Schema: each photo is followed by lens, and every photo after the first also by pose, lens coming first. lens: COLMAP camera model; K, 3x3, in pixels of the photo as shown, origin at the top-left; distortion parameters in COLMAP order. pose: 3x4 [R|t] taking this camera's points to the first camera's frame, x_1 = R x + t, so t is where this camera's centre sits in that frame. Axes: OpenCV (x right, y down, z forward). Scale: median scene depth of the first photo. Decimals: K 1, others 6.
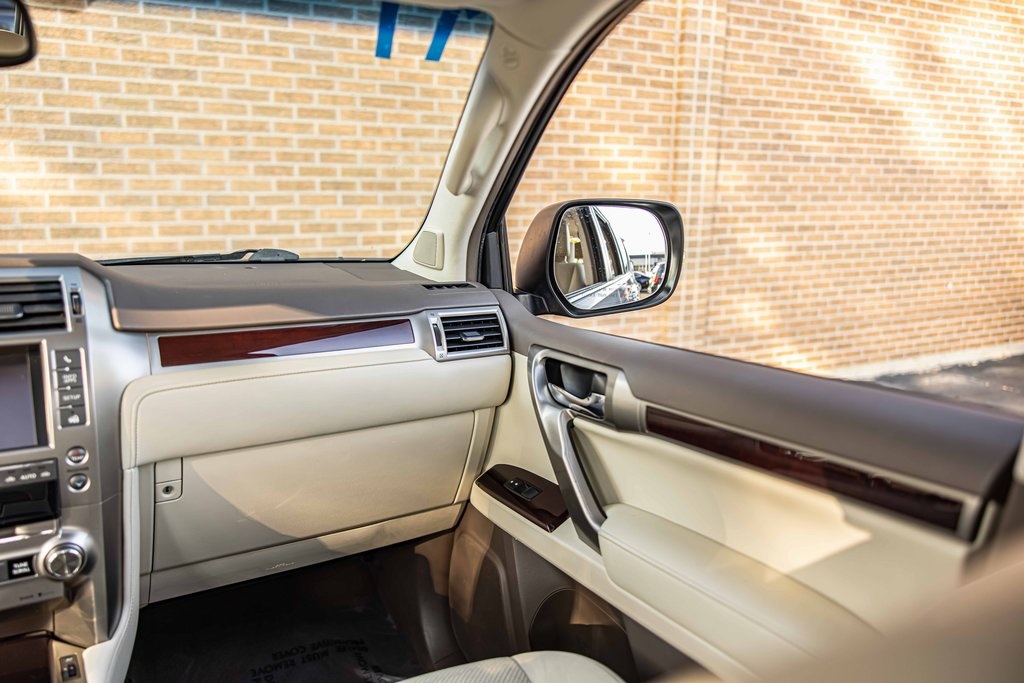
lens RADIAL K [[797.6, 0, 510.8], [0, 797.6, 341.1], [0, 0, 1]] dist [0.004107, -0.008304]
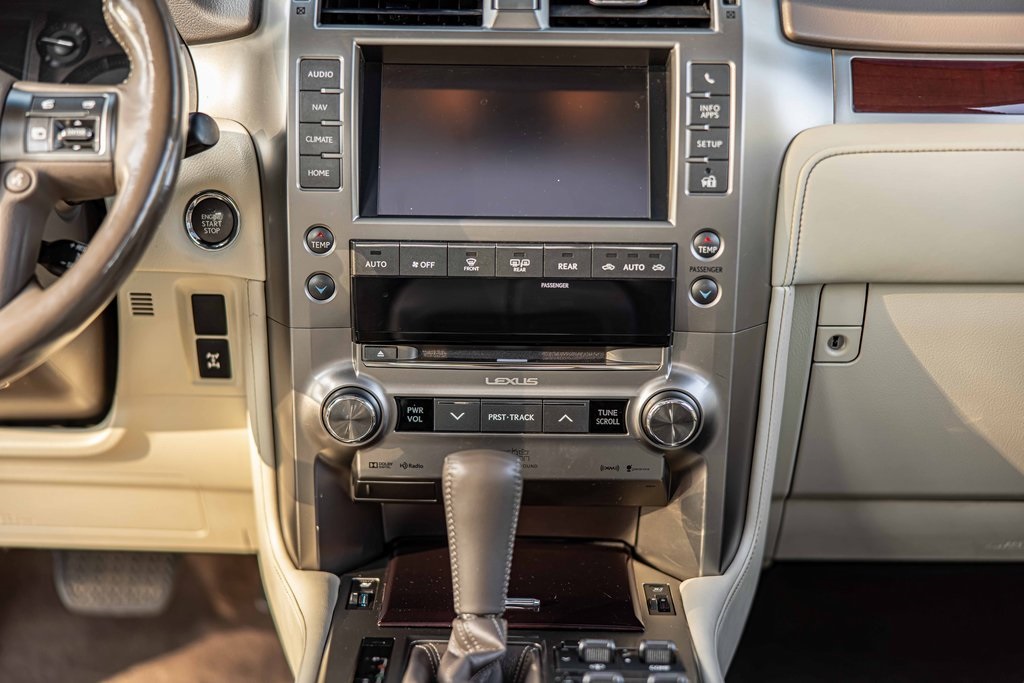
lens RADIAL K [[1826.4, 0, 516.1], [0, 1826.4, 337.1], [0, 0, 1]] dist [-0.003748, -0.024866]
pose [[0.848168, 0.121639, -0.515572, 0.010878], [-0.089492, 0.992192, 0.086864, 0.030878], [0.522113, -0.027536, 0.852432, -0.063470]]
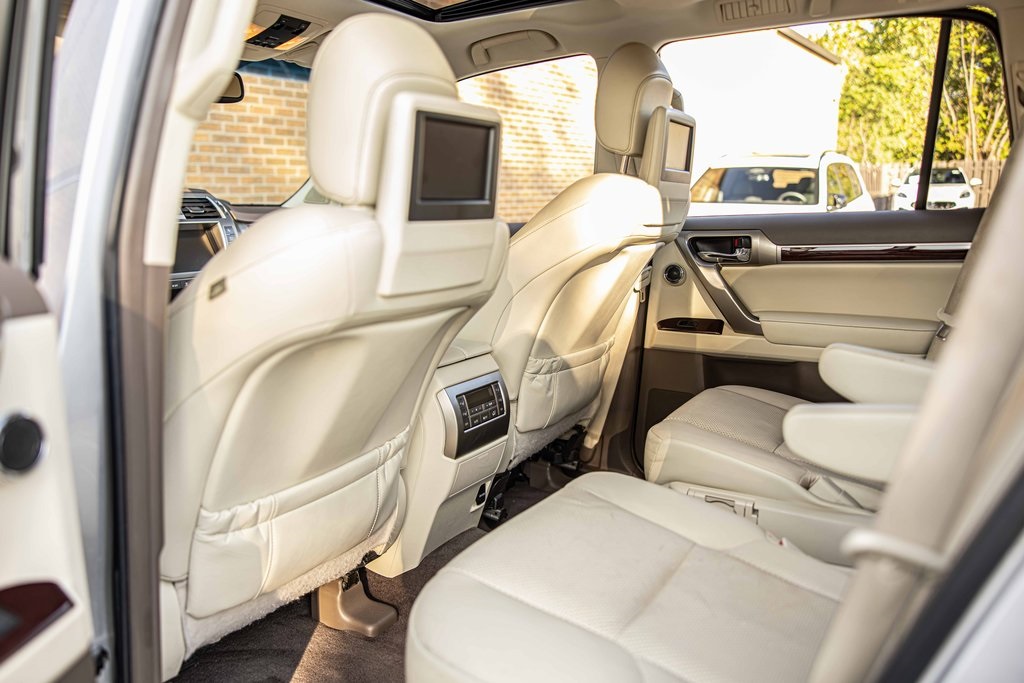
lens RADIAL K [[794.3, 0, 512.0], [0, 794.3, 341.5], [0, 0, 1]] dist [-0.001824, -0.001542]
pose [[0.883496, -0.106198, 0.456242, -0.258424], [0.109452, 0.993803, 0.019376, 0.106827], [-0.455473, 0.032817, 0.889645, -0.374408]]
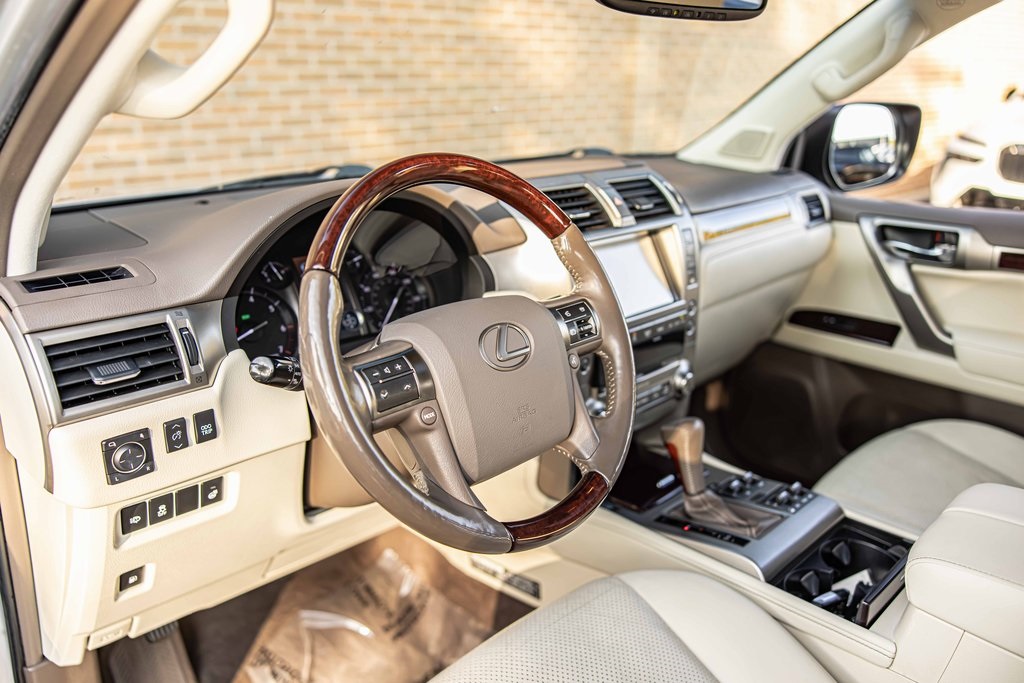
lens RADIAL K [[794.3, 0, 512.0], [0, 794.3, 341.5], [0, 0, 1]] dist [-0.001824, -0.001542]
pose [[0.973447, -0.080457, 0.214305, -0.328856], [0.048950, 0.987705, 0.148470, -0.004369], [-0.223616, -0.134038, 0.965417, -0.071815]]
